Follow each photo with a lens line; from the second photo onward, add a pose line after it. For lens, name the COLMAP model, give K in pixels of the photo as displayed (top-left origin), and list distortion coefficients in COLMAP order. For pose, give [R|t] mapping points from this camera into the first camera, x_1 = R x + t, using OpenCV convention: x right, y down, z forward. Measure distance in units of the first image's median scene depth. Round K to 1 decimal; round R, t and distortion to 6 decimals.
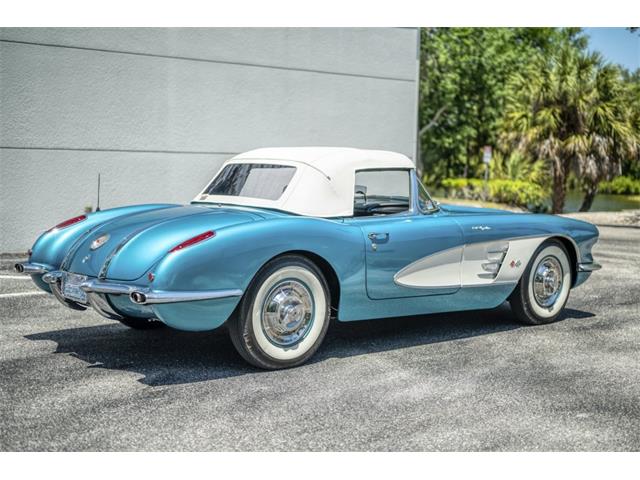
lens RADIAL K [[1068.6, 0, 317.2], [0, 1068.6, 240.3], [0, 0, 1]] dist [0.002160, 0.000000]
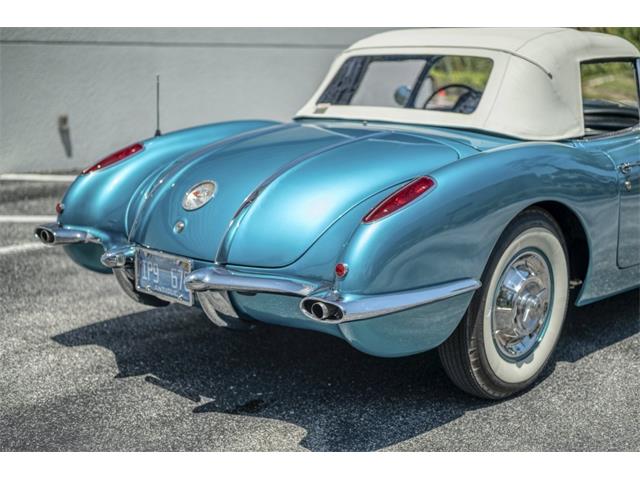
lens RADIAL K [[1068.6, 0, 324.7], [0, 1068.6, 239.2], [0, 0, 1]] dist [0.002160, 0.000000]
pose [[0.996454, -0.033985, 0.076968, -0.178321], [0.026237, 0.994689, 0.099530, -0.030480], [-0.079941, -0.097158, 0.992053, 0.407040]]
